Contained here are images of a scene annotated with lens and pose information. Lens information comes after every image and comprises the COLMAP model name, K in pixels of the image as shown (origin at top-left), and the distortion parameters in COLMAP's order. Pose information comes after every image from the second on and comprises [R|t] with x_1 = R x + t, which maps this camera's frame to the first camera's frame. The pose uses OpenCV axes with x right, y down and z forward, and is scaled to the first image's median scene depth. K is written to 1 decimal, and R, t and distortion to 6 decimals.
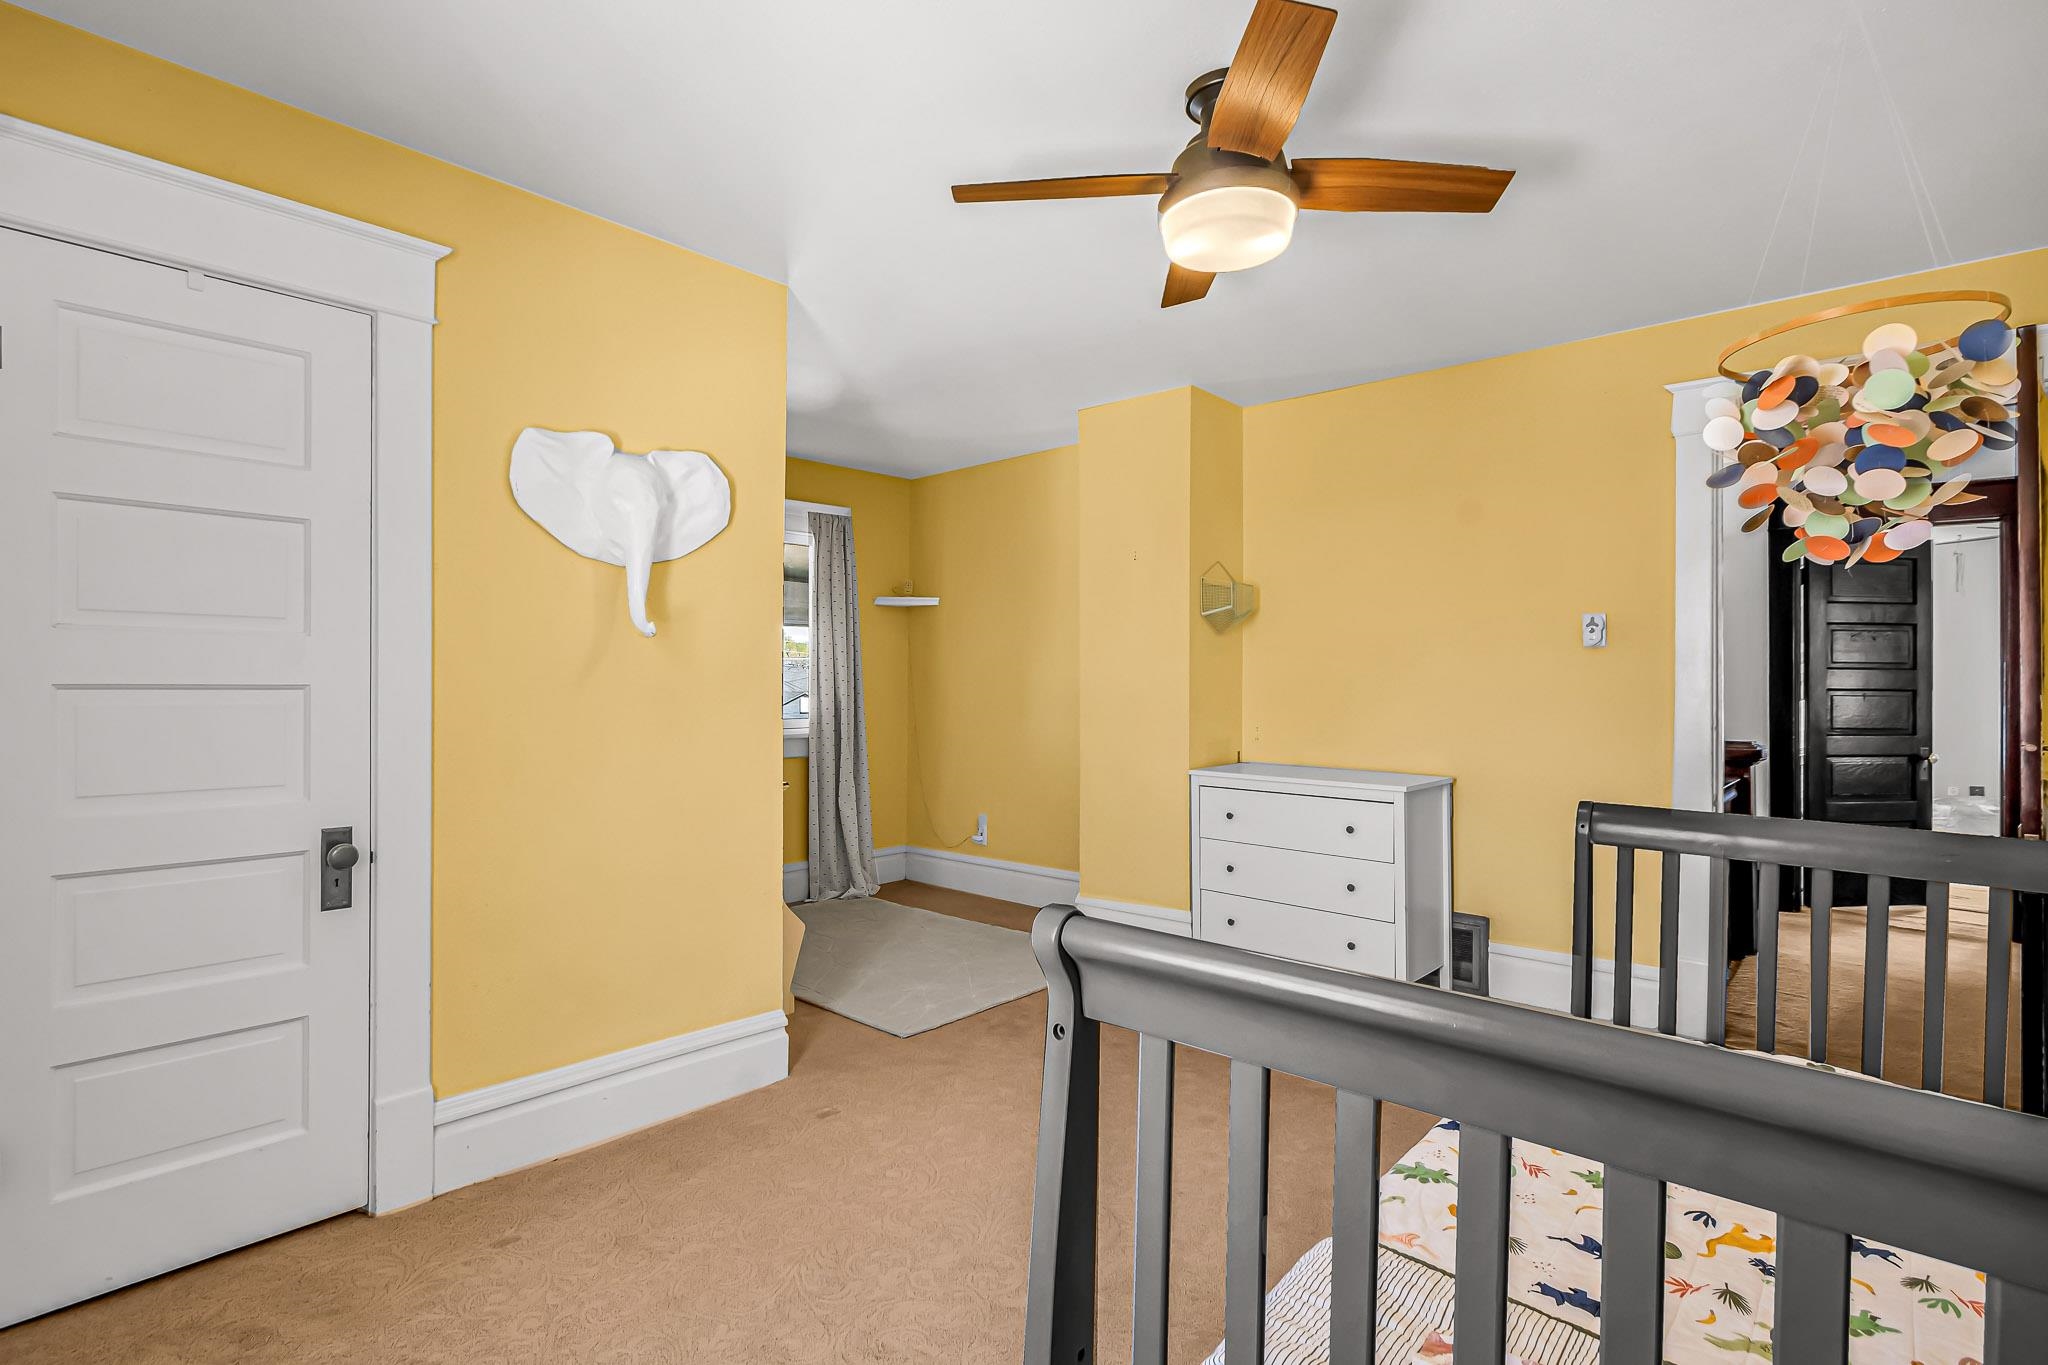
lens RADIAL K [[988.0, 0, 1022.4], [0, 988.0, 692.9], [0, 0, 1]] dist [-0.004545, -0.000184]
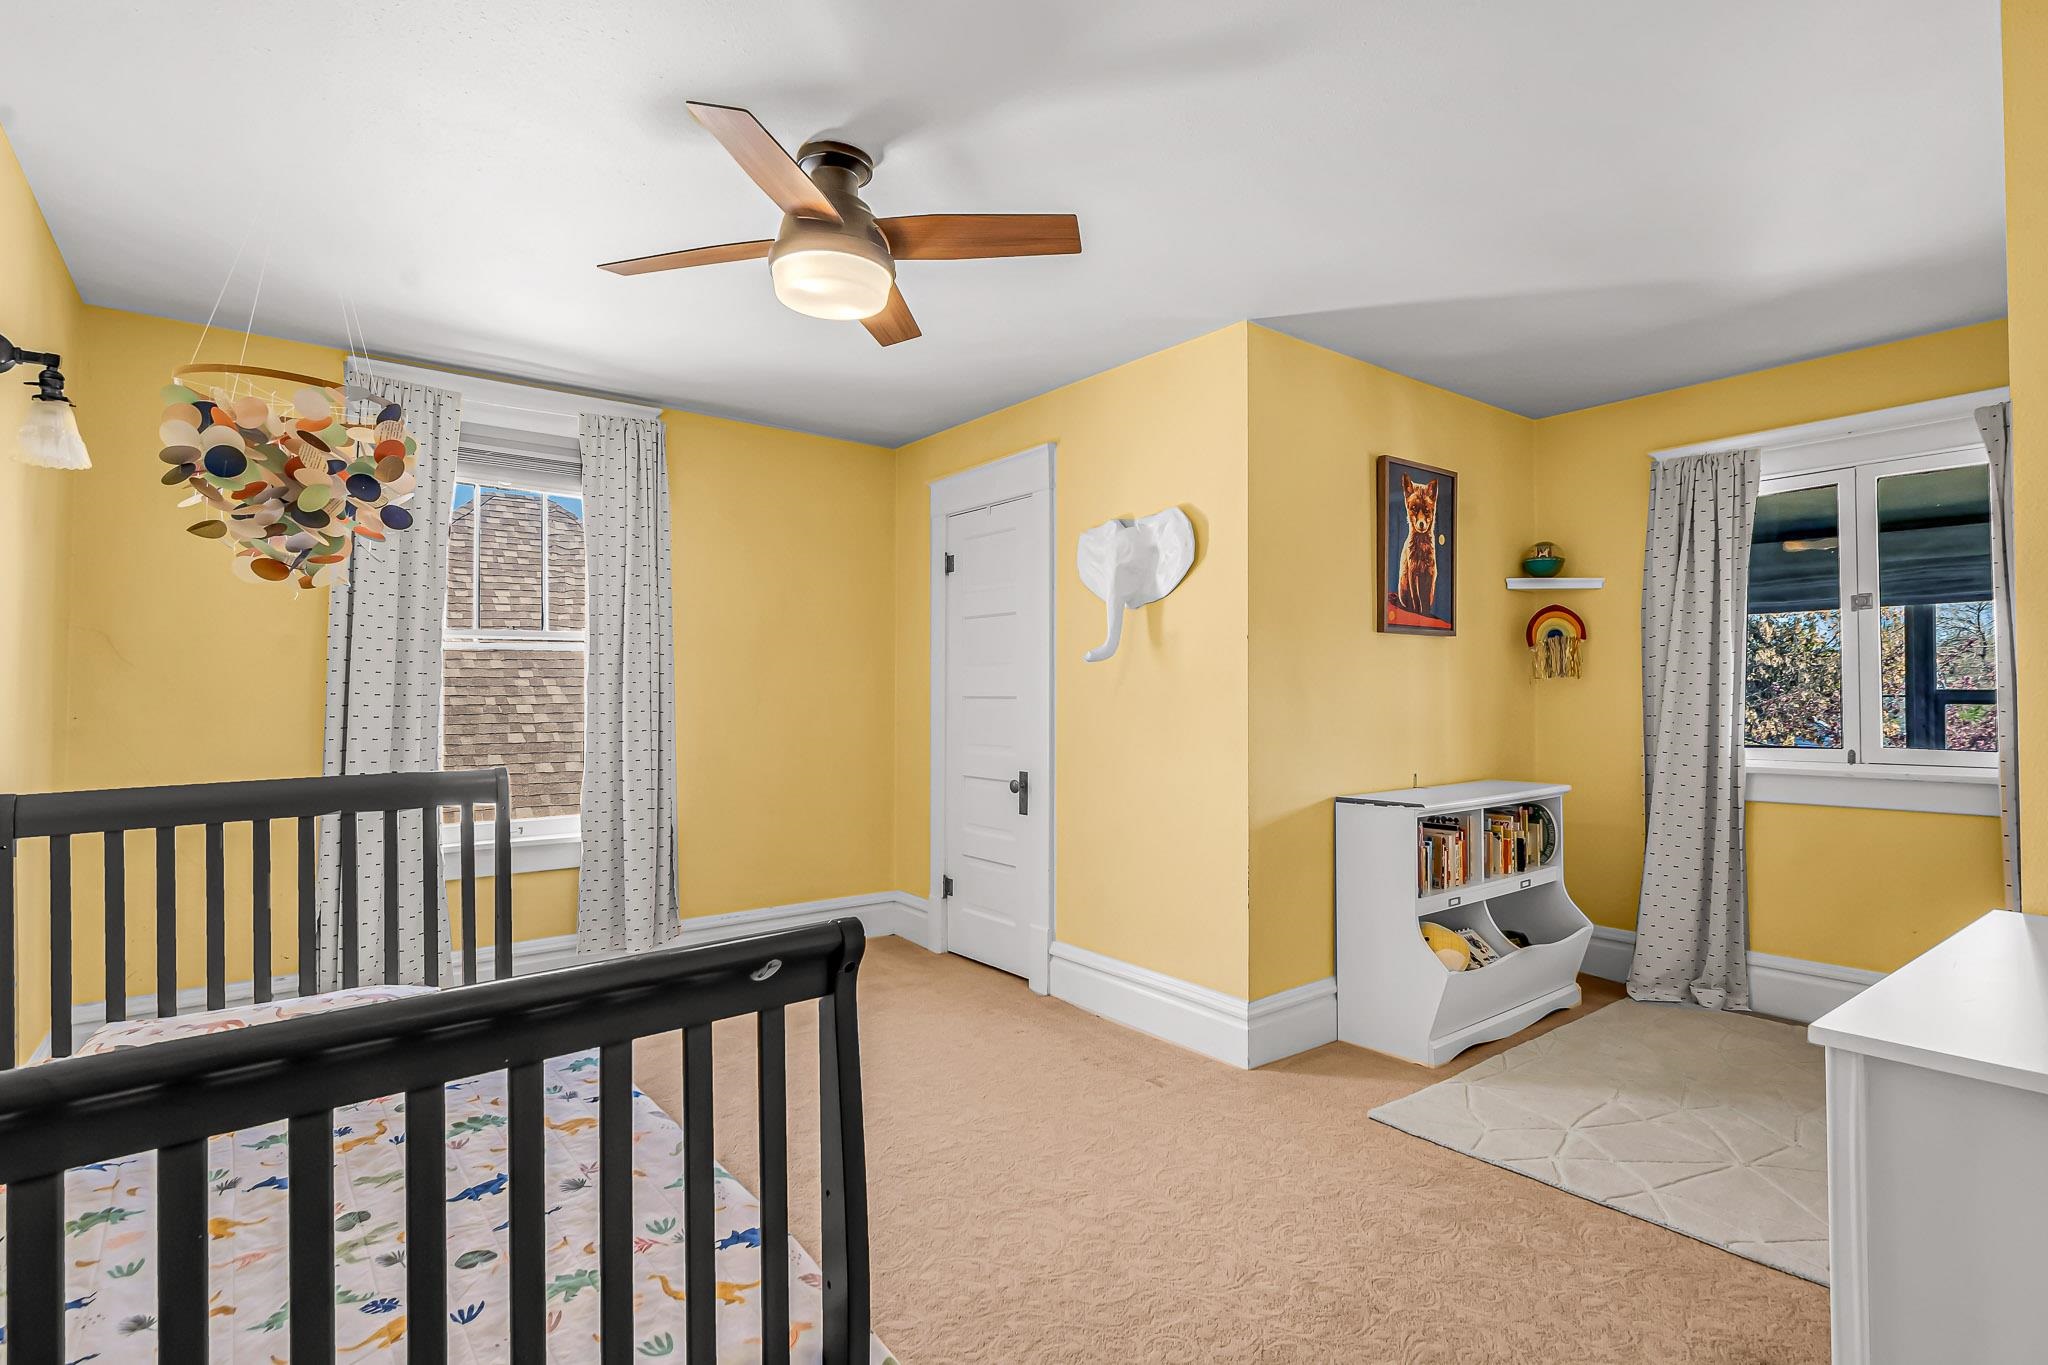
lens RADIAL K [[988.0, 0, 1021.1], [0, 988.0, 683.9], [0, 0, 1]] dist [-0.004545, -0.000184]
pose [[-0.160222, -0.007055, -0.987056, 1.081347], [-0.006074, 0.999963, -0.006161, -0.020126], [0.987062, 0.005008, -0.160259, 1.185300]]
